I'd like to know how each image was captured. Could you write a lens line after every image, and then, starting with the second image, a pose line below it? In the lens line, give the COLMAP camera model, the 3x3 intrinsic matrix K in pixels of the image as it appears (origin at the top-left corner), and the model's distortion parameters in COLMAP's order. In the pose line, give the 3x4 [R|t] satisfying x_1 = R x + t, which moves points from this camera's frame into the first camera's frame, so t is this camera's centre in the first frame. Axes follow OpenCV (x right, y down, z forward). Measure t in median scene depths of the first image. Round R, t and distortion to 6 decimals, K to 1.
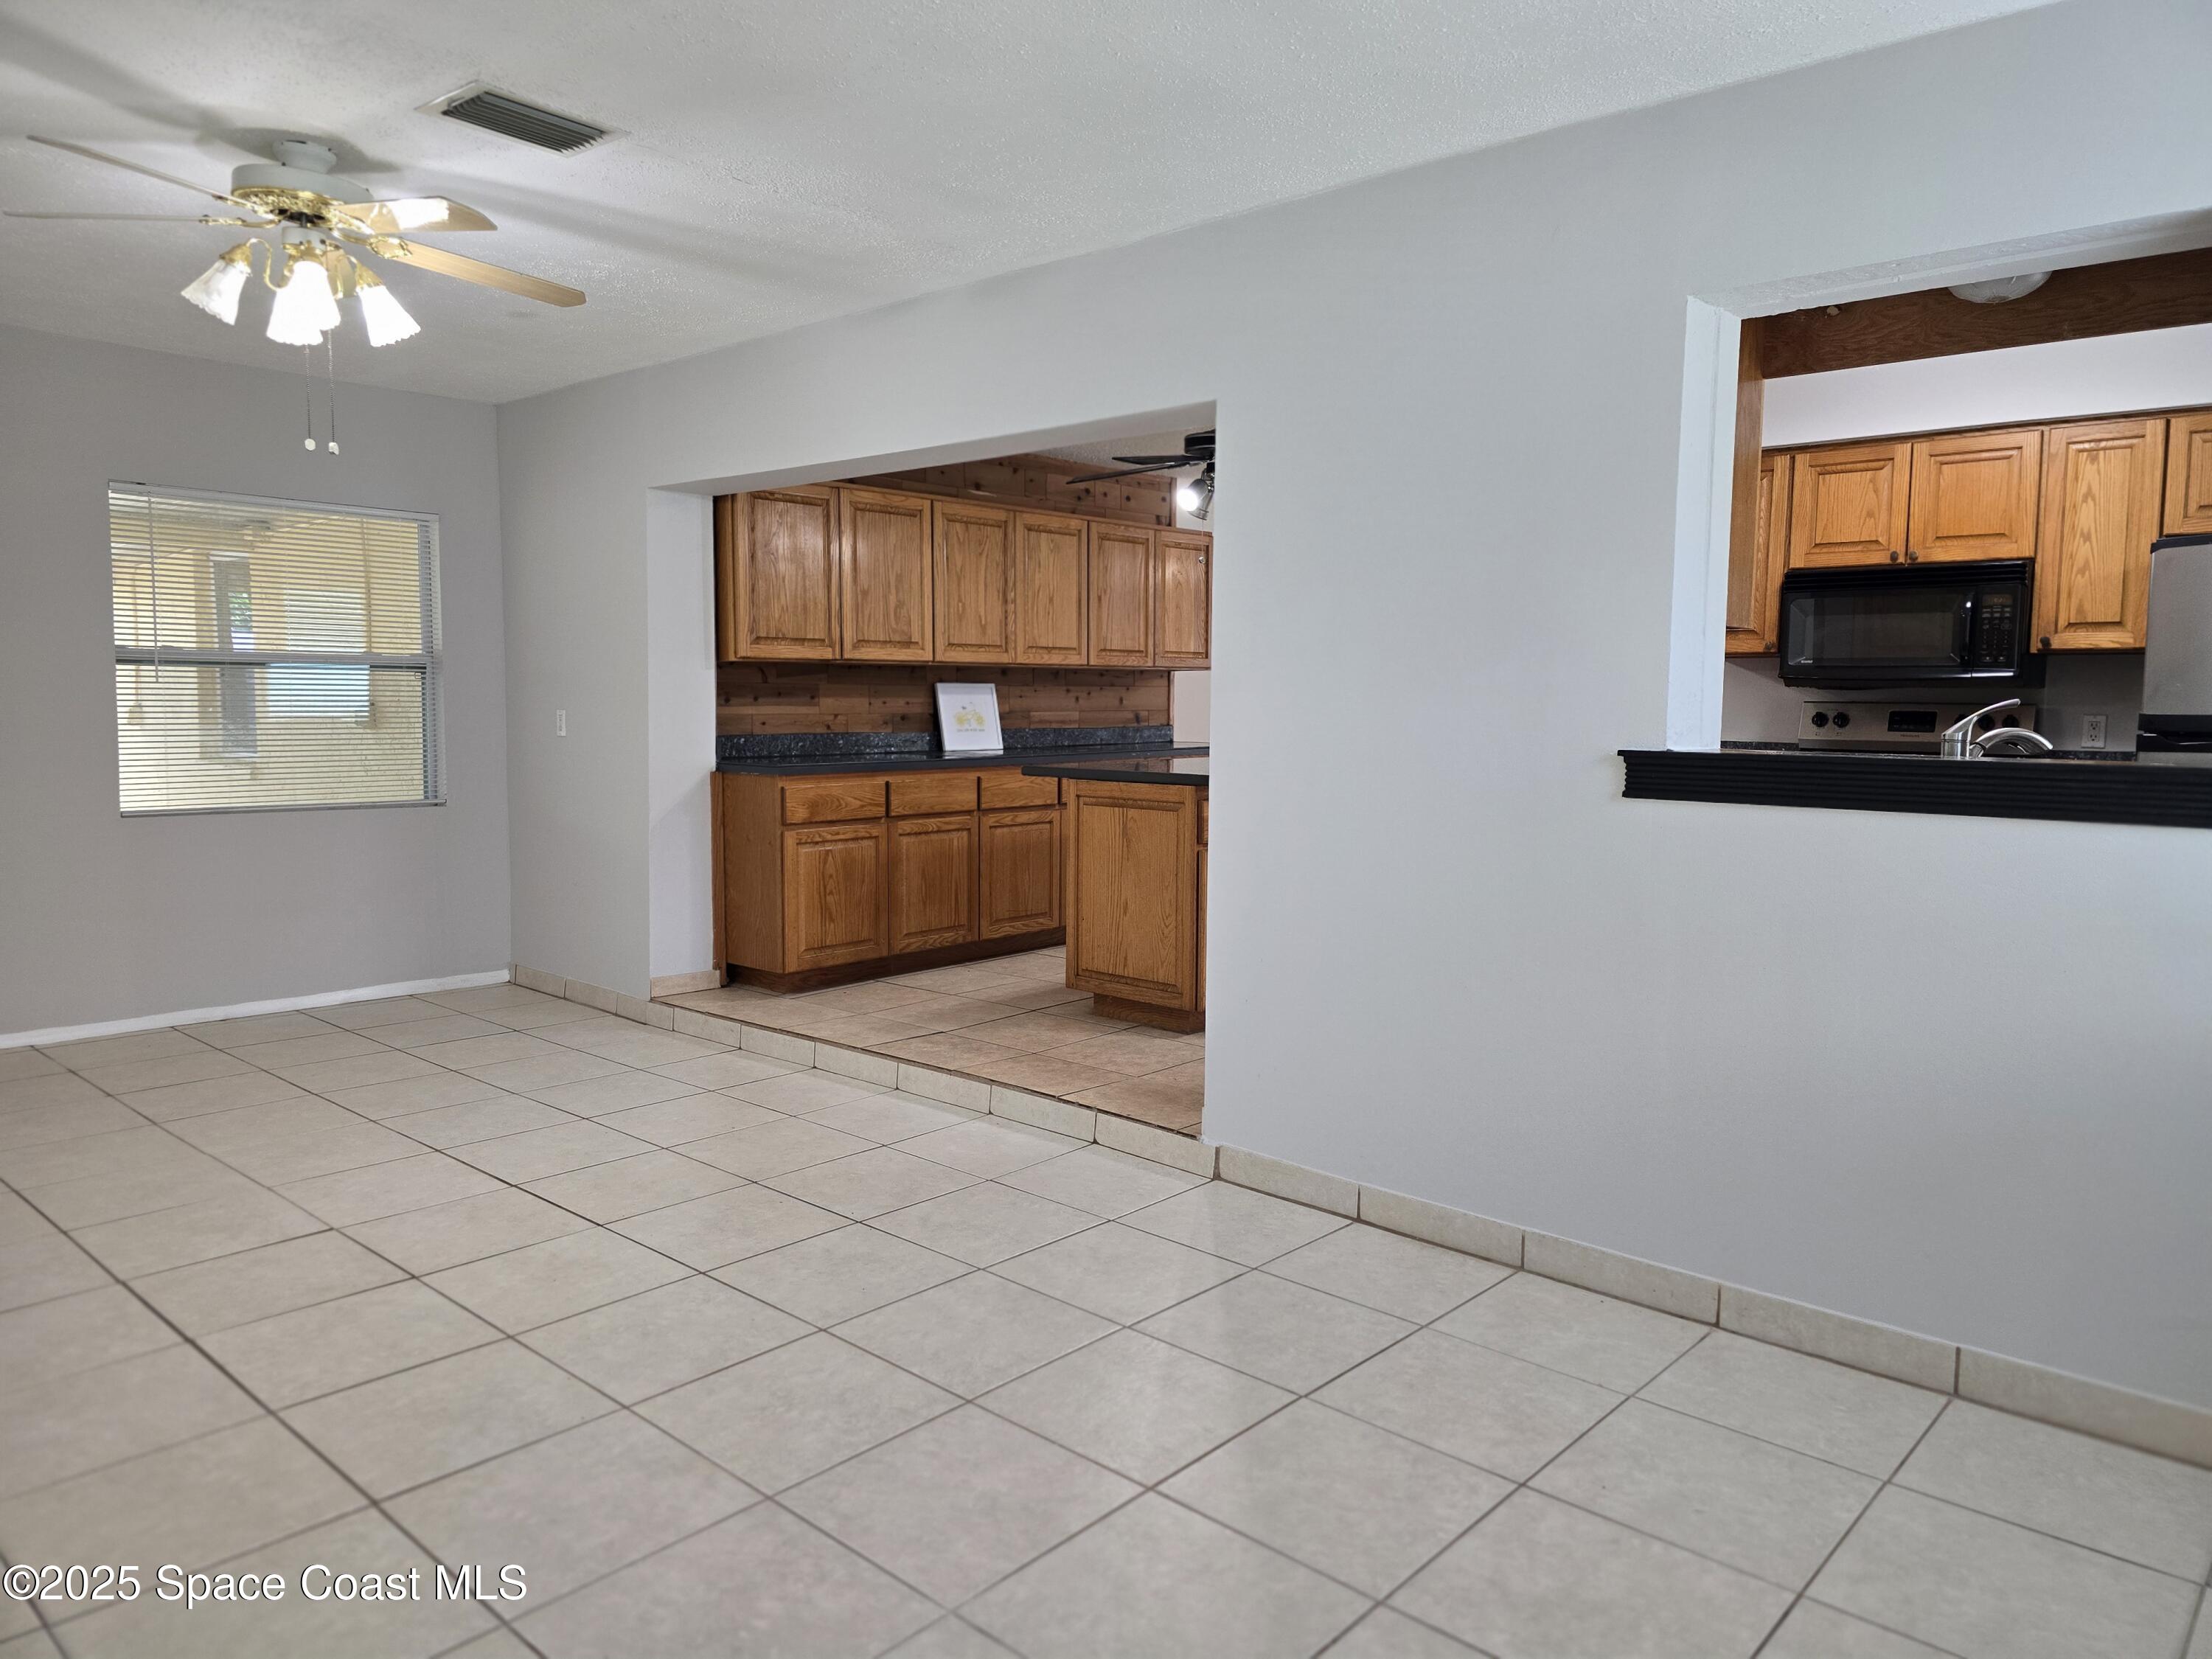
lens RADIAL K [[1491.3, 0, 1103.3], [0, 1491.3, 828.0], [0, 0, 1]] dist [0.054713, -0.047822]
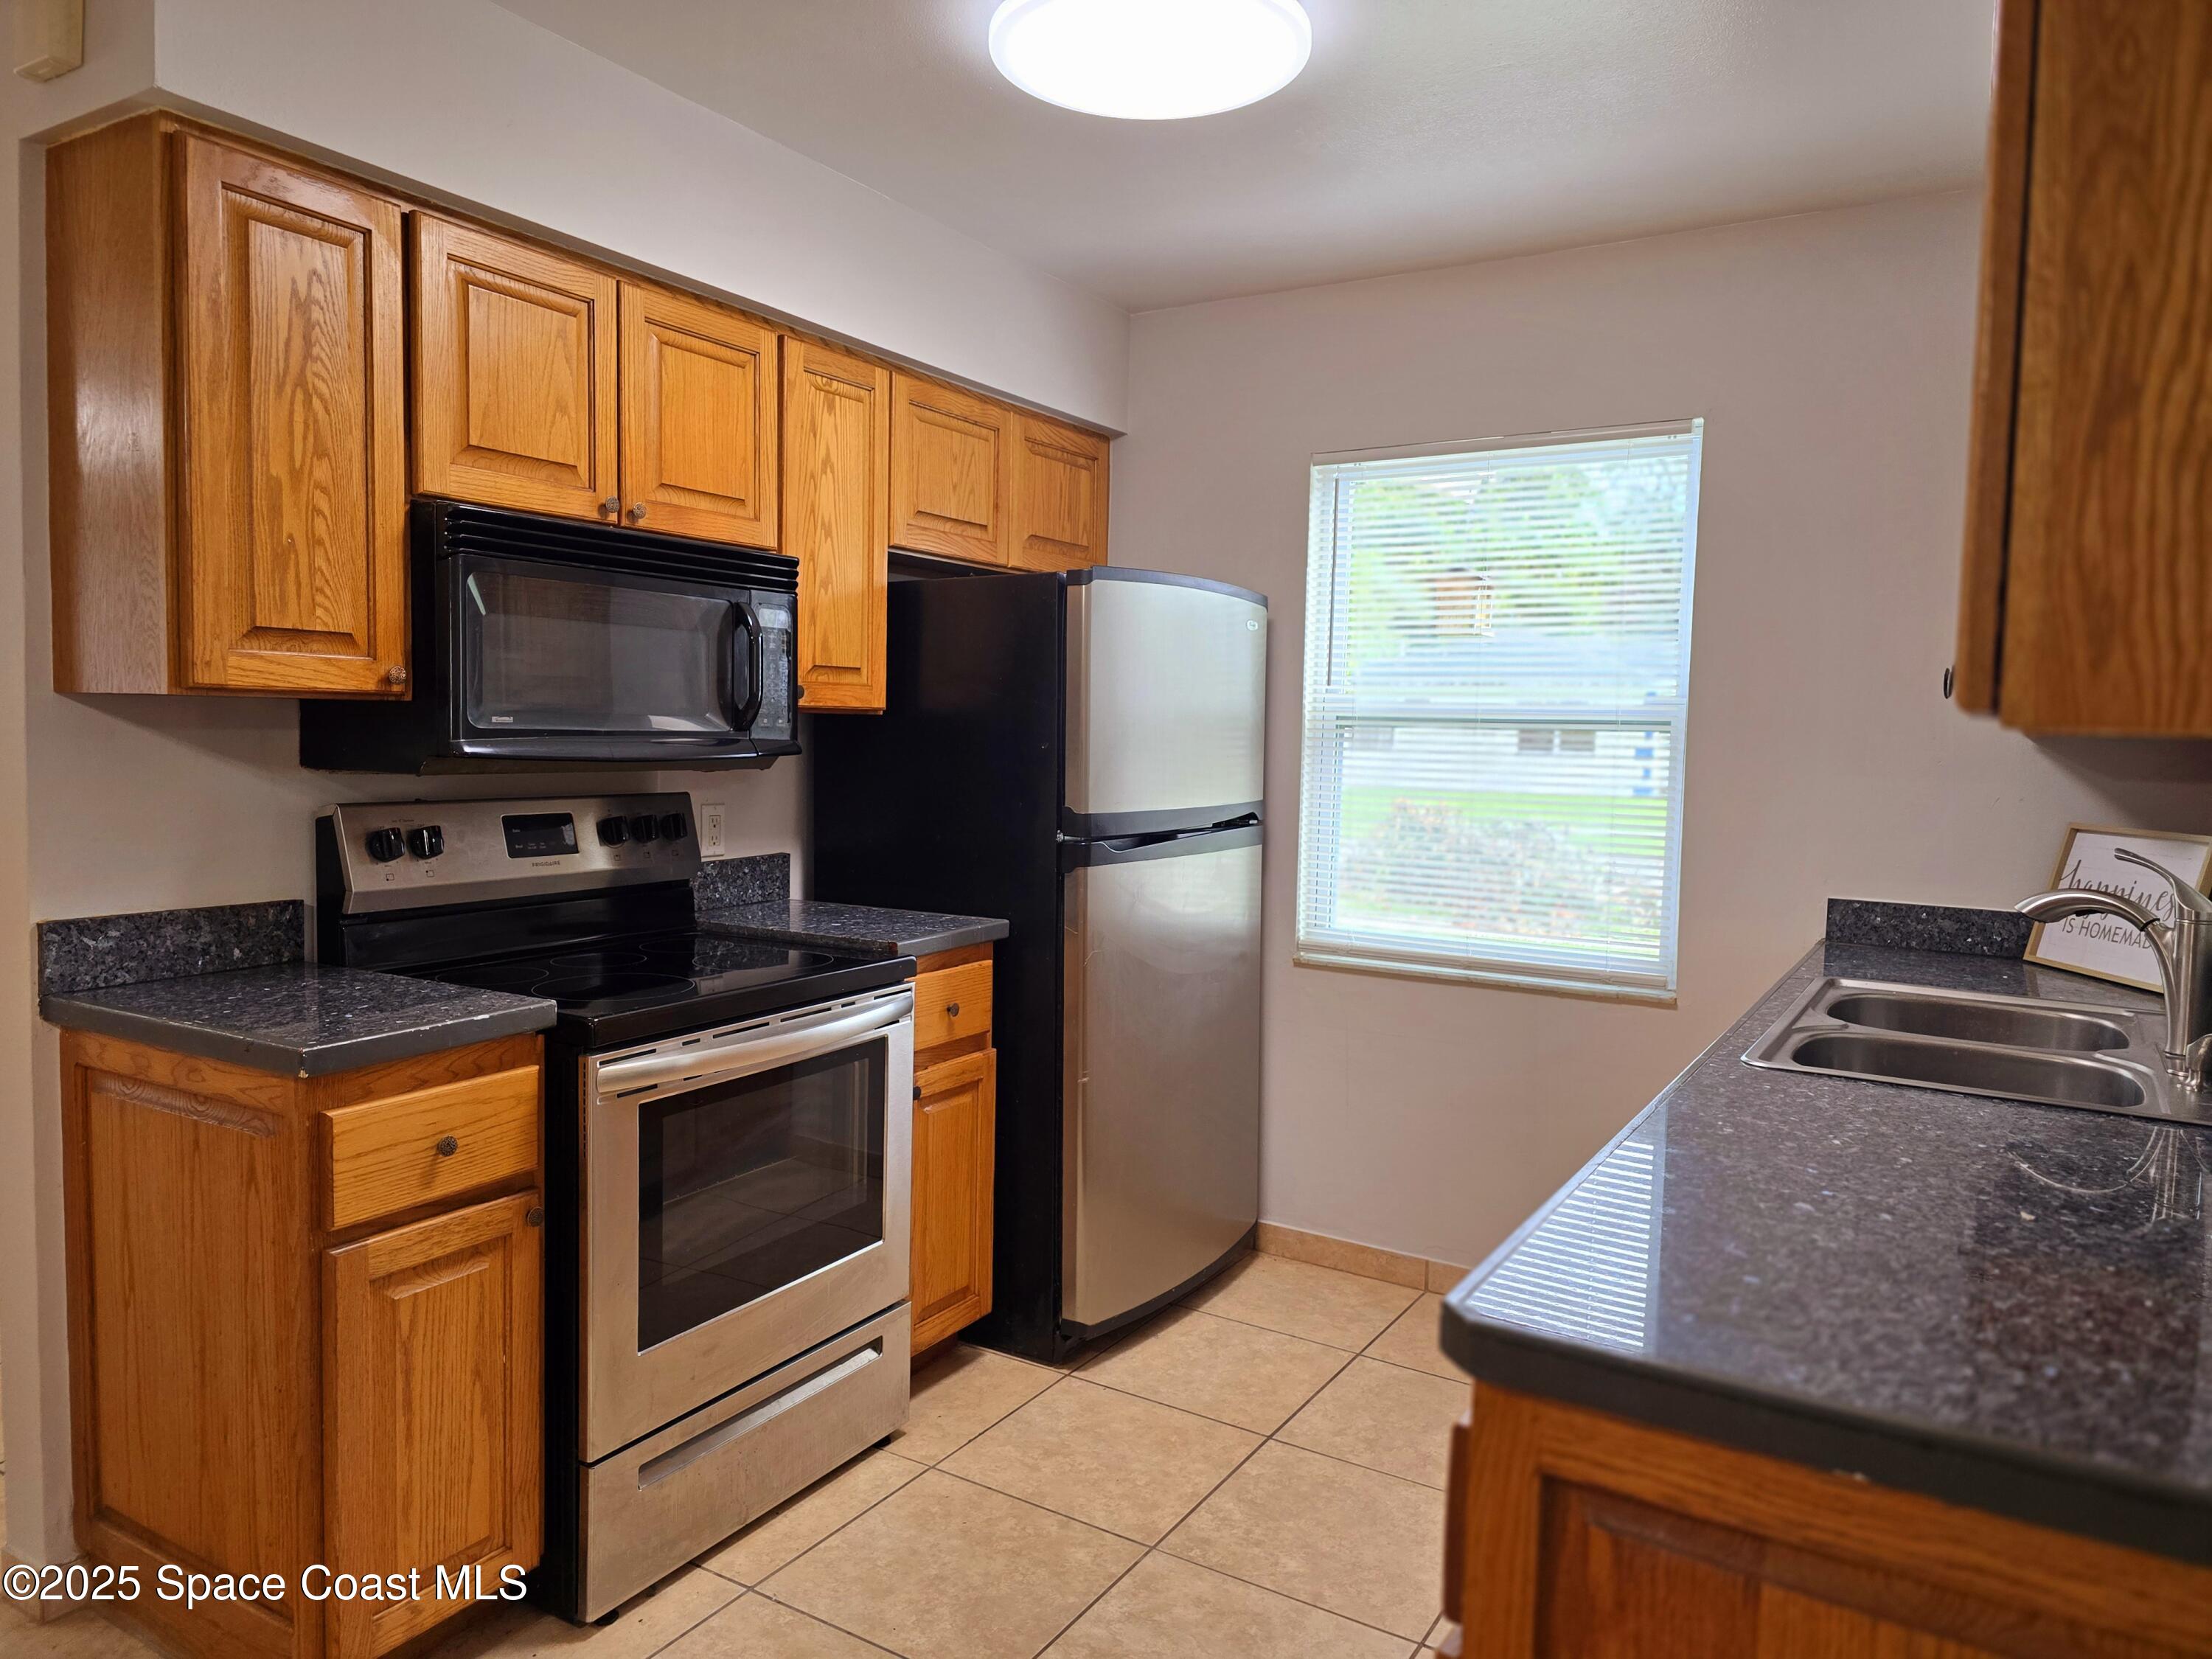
lens RADIAL K [[1491.3, 0, 1100.3], [0, 1491.3, 817.6], [0, 0, 1]] dist [0.054713, -0.047822]
pose [[-0.176372, -0.080112, 0.981058, 0.011166], [0.060652, 0.993904, 0.092064, -0.118248], [-0.982453, 0.075741, -0.170438, 0.956524]]
